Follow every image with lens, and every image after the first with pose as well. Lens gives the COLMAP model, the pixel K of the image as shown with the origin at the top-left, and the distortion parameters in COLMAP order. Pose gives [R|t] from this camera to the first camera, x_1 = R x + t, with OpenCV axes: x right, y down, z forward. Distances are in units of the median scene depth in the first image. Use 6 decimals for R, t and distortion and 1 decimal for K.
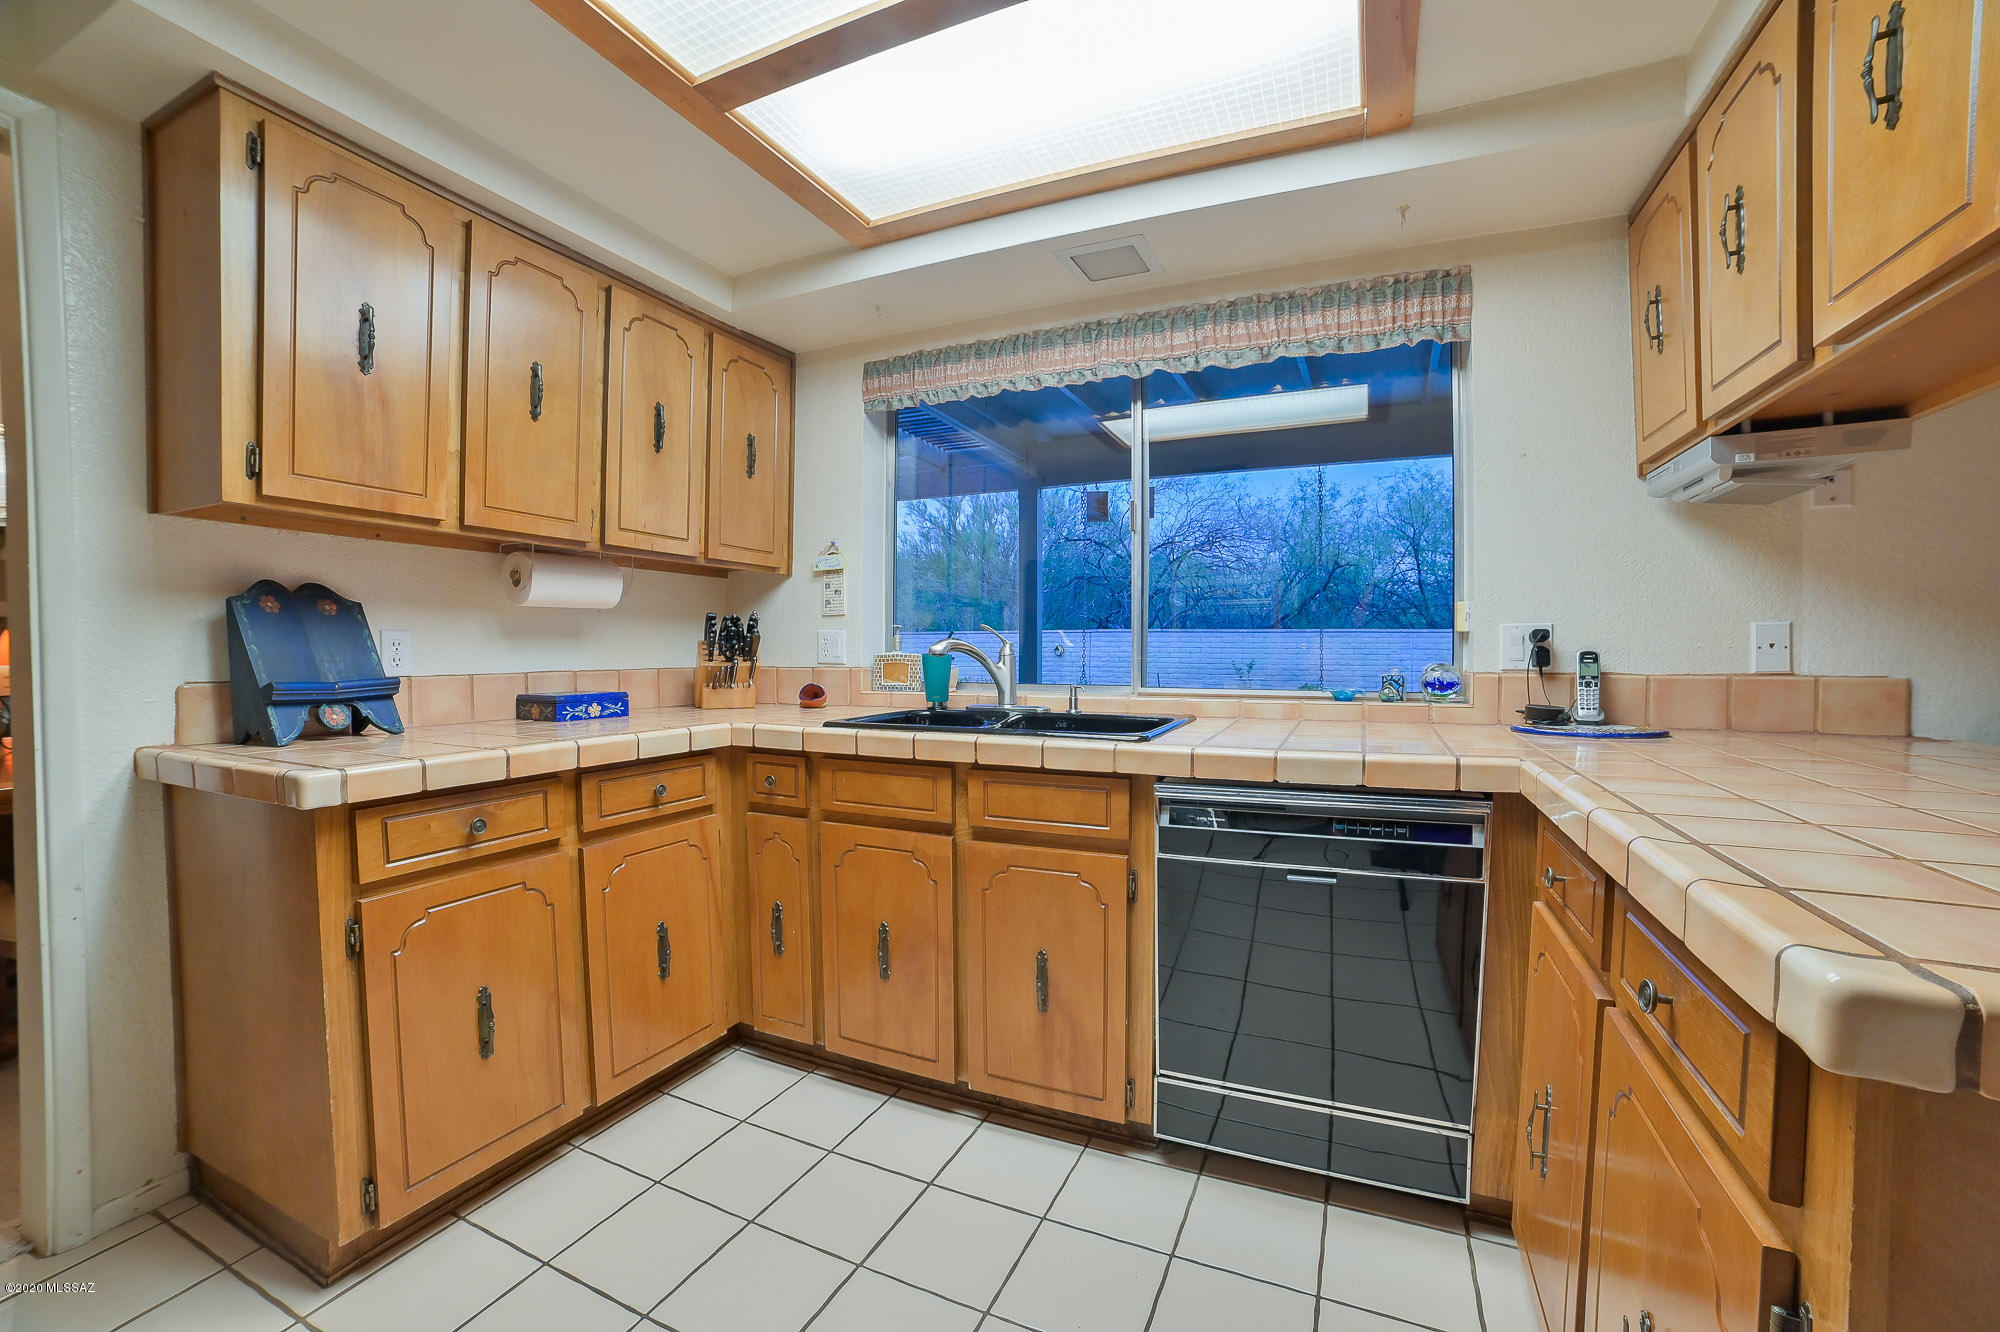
lens RADIAL K [[813.8, 0, 1012.4], [0, 813.8, 668.0], [0, 0, 1]] dist [-0.109677, 0.042701]
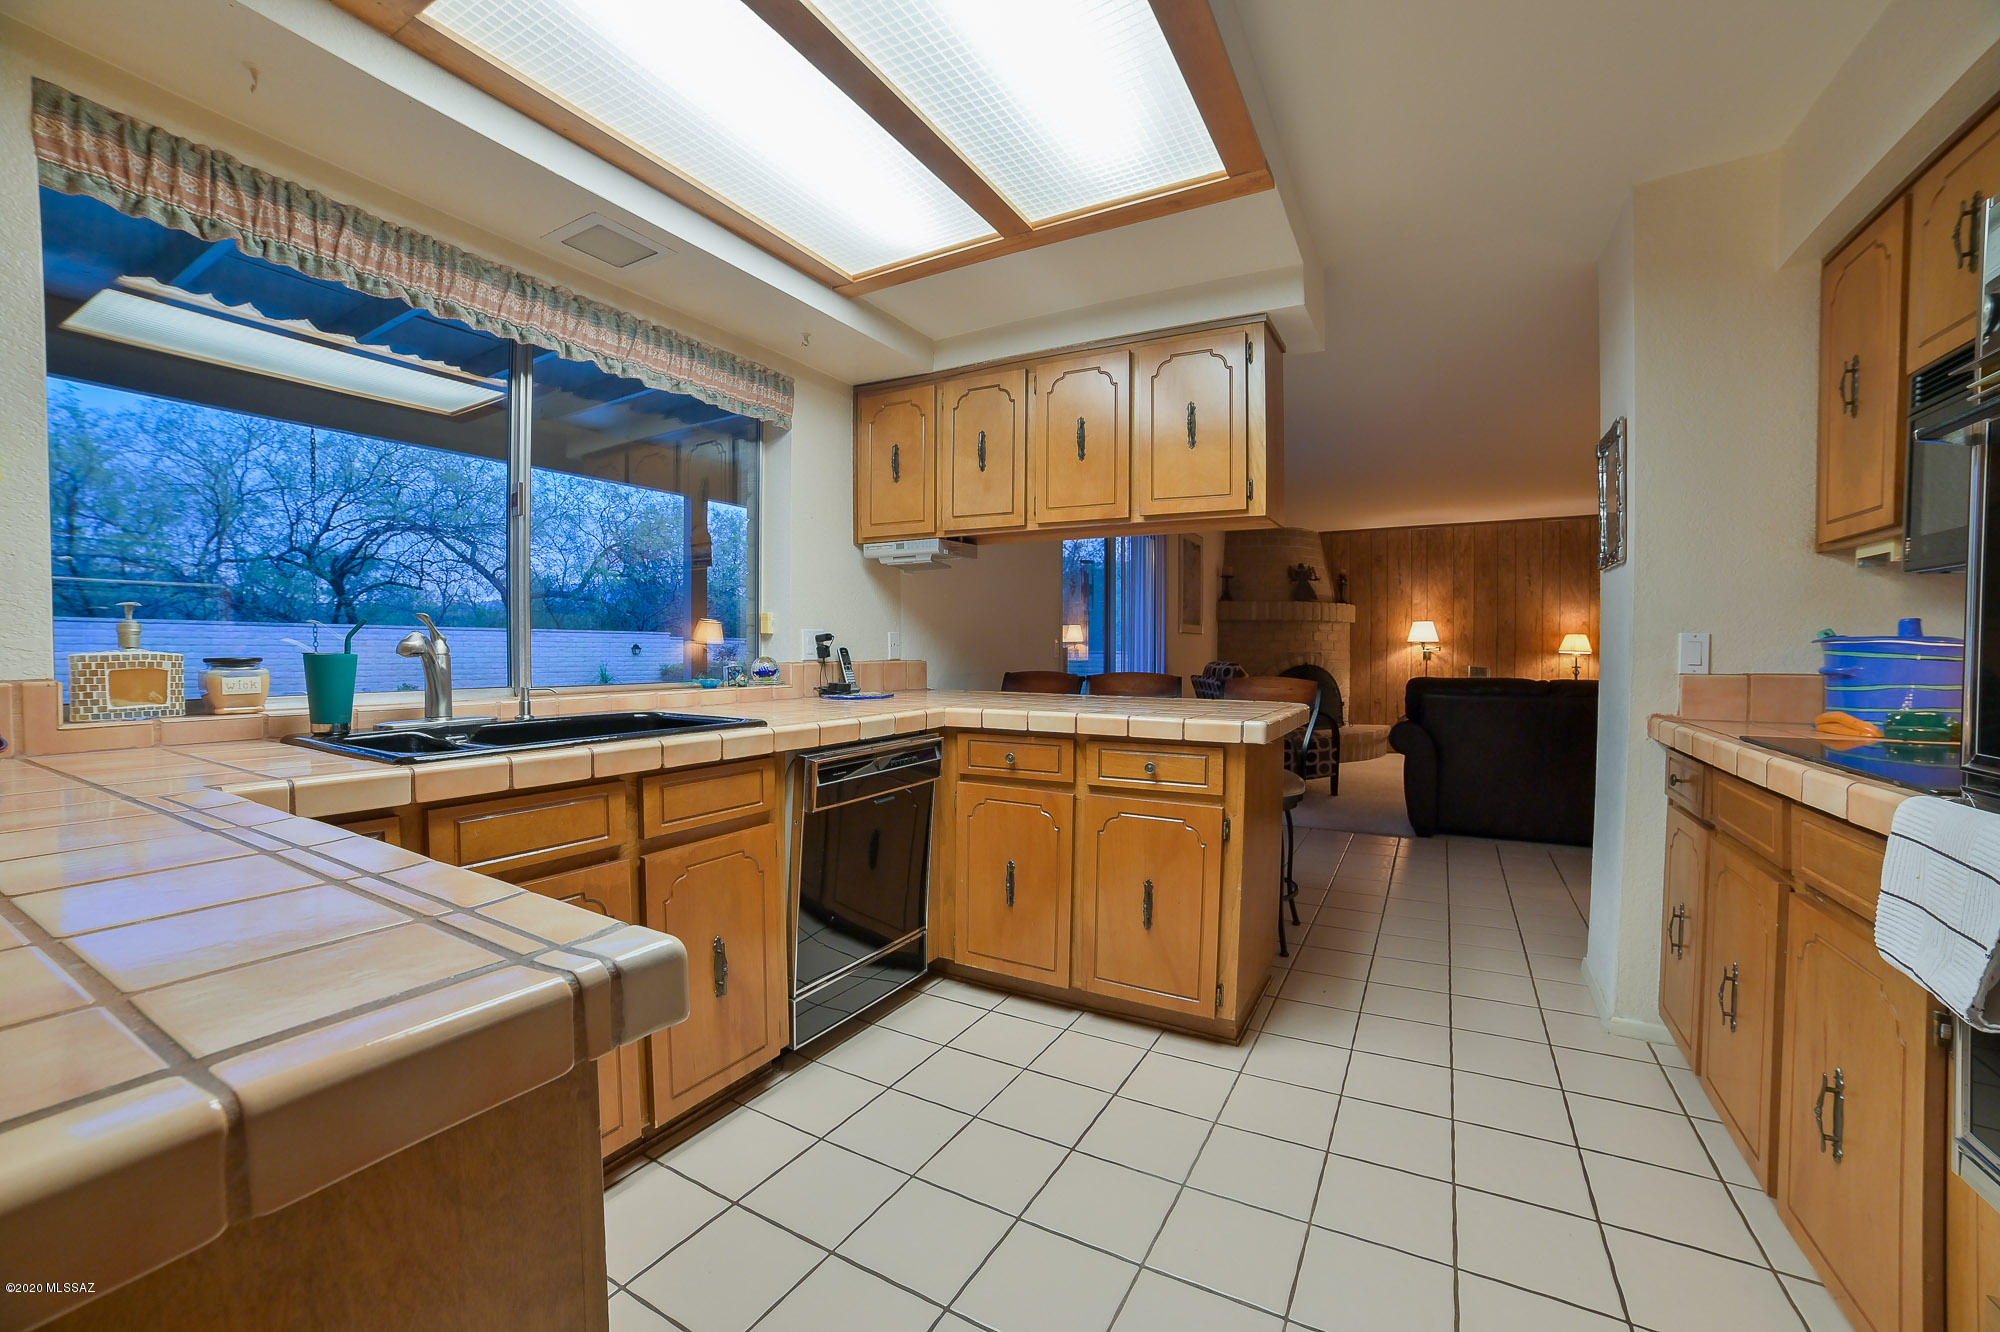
lens RADIAL K [[813.8, 0, 1012.4], [0, 813.8, 668.0], [0, 0, 1]] dist [-0.109677, 0.042701]
pose [[0.078462, -0.024192, 0.996624, -0.863579], [0.019341, 0.999554, 0.022741, -0.010969], [-0.996729, 0.017492, 0.078895, 0.486794]]
